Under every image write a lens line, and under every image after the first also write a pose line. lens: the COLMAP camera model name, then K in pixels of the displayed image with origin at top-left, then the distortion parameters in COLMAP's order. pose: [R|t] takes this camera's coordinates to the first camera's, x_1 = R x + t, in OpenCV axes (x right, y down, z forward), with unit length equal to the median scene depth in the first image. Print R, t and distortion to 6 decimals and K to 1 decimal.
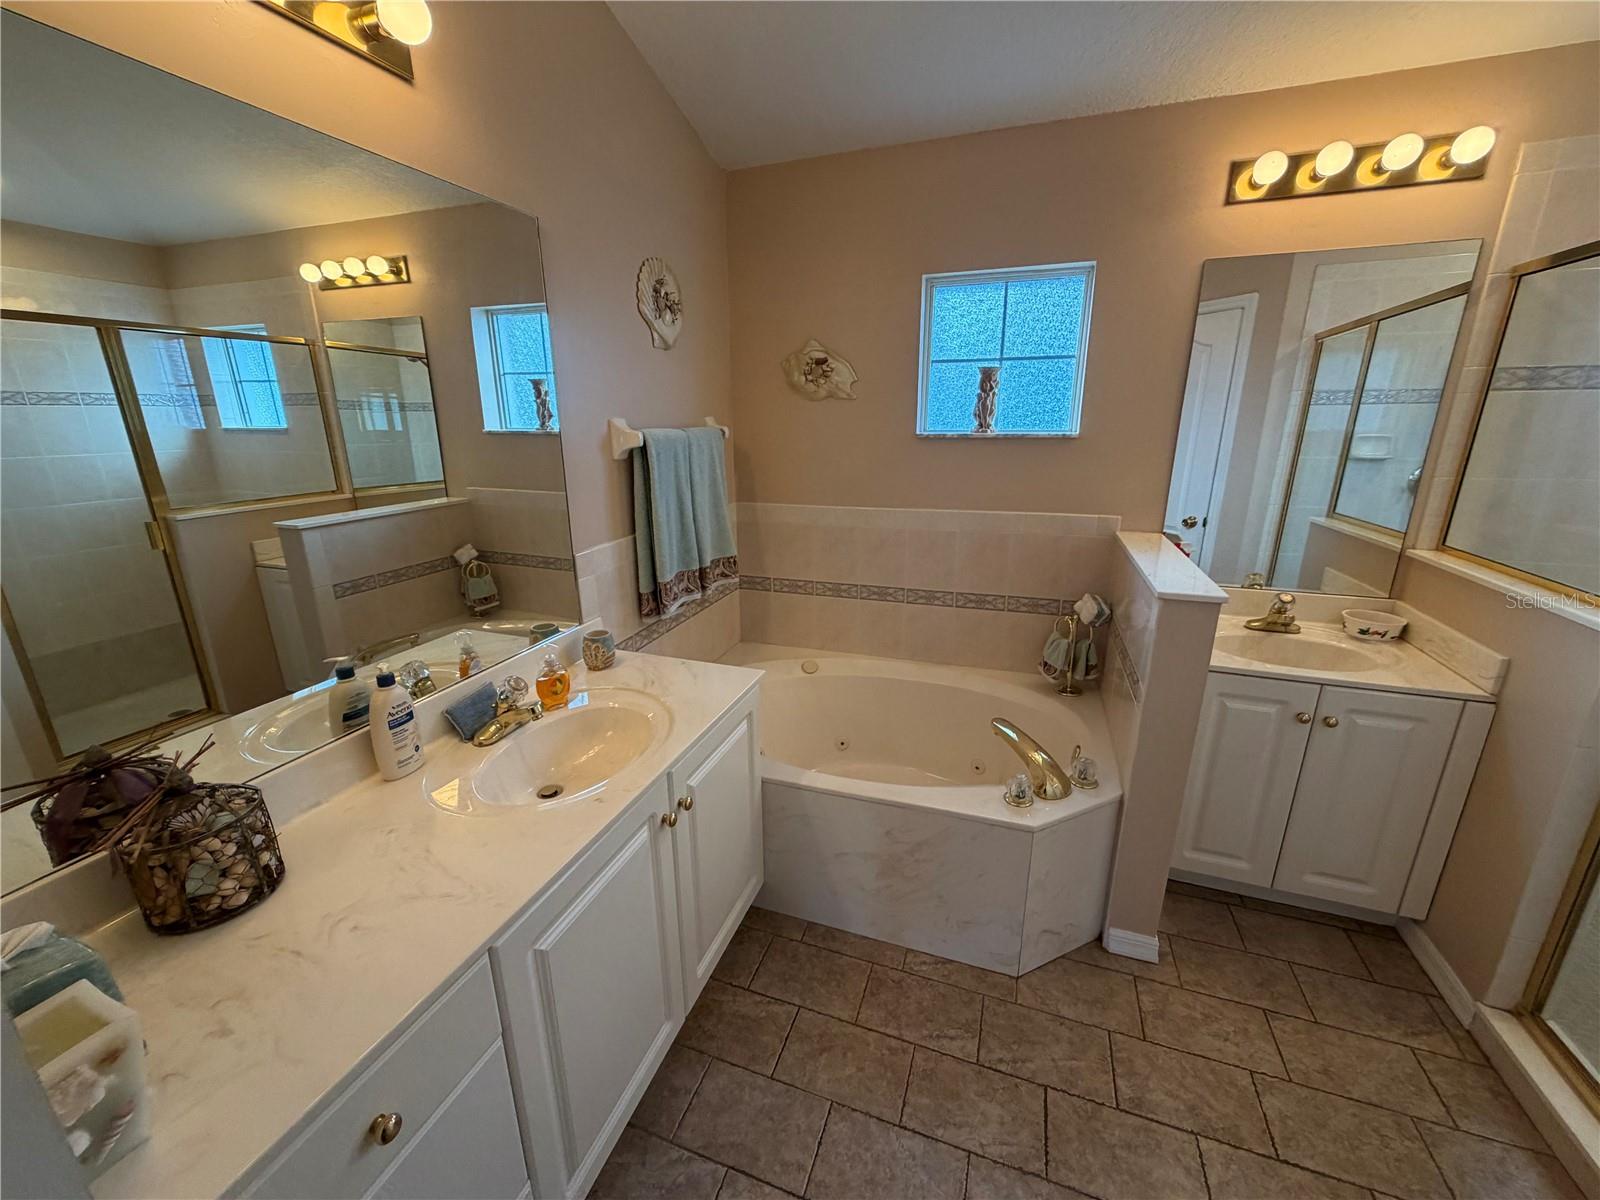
lens RADIAL K [[637.1, 0, 794.4], [0, 637.1, 599.8], [0, 0, 1]] dist [0.000879, 0.000141]
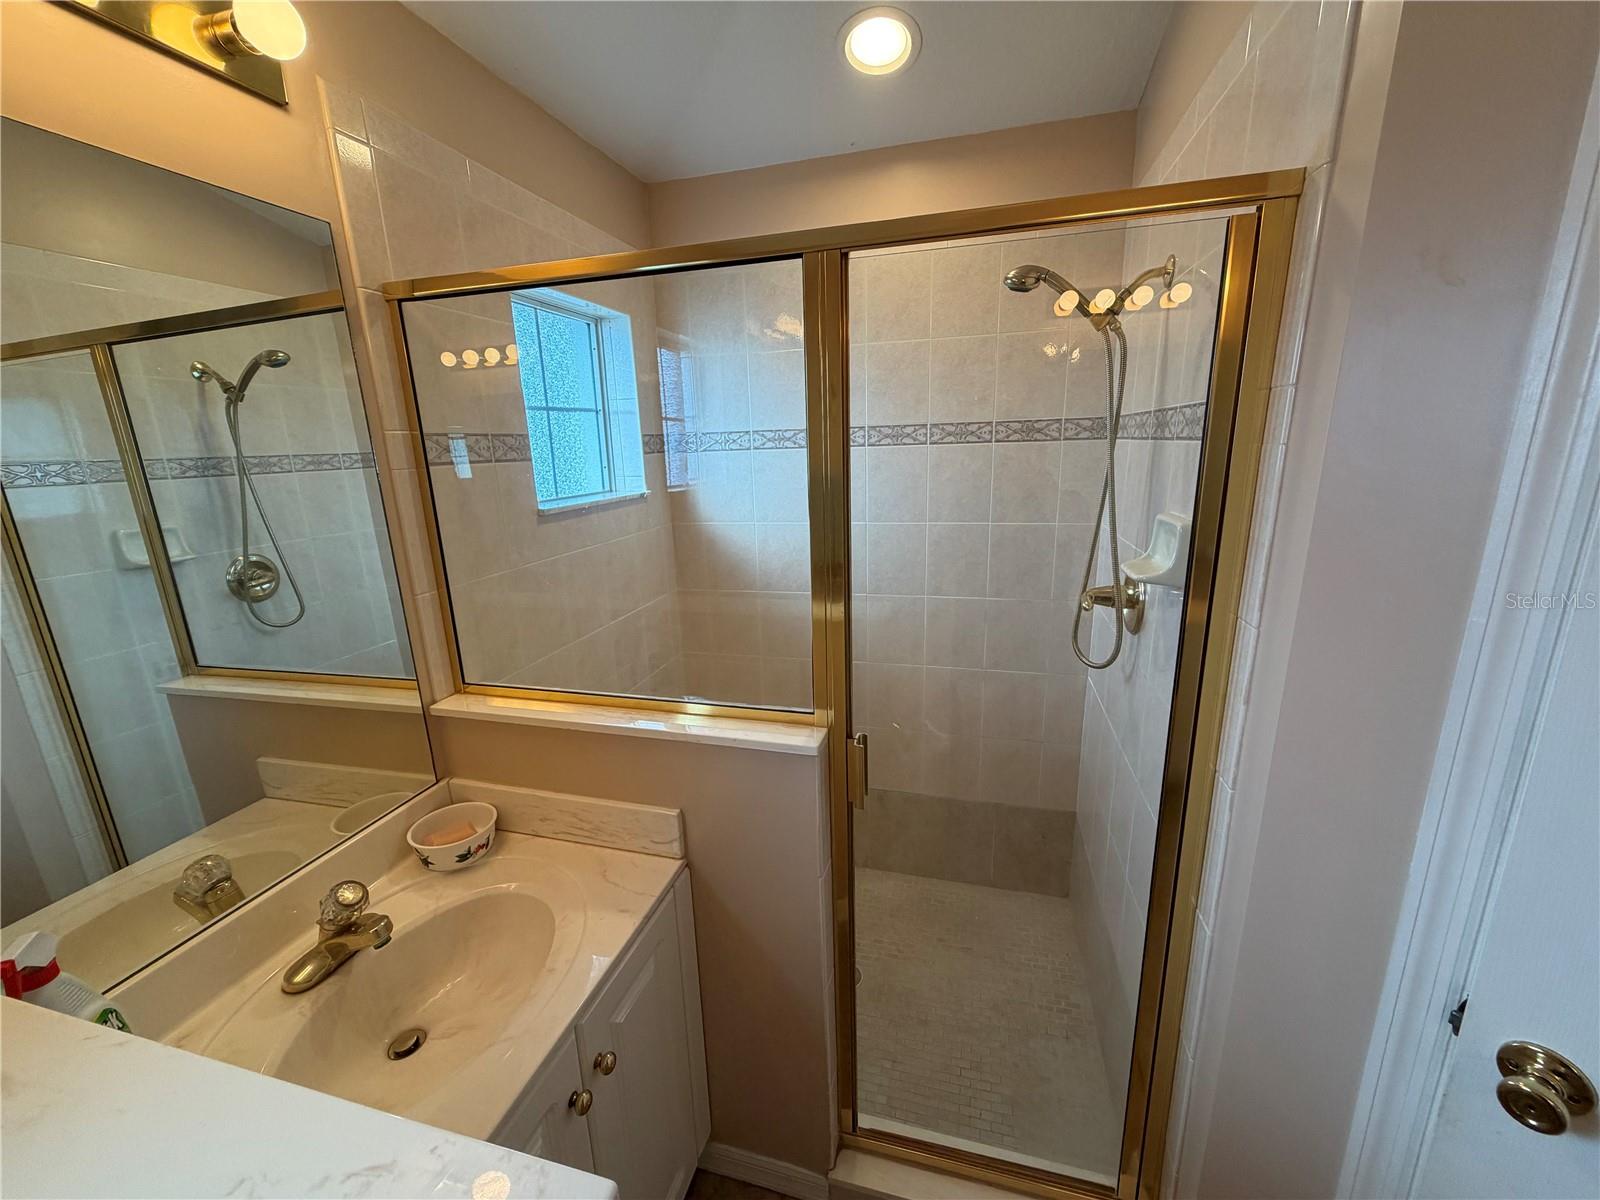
lens RADIAL K [[637.1, 0, 798.9], [0, 637.1, 607.5], [0, 0, 1]] dist [0.000879, 0.000141]
pose [[-0.076613, -0.233240, 0.969397, 0.336287], [0.308800, 0.918899, 0.245495, -0.217175], [-0.948036, 0.318158, 0.001625, 0.621808]]
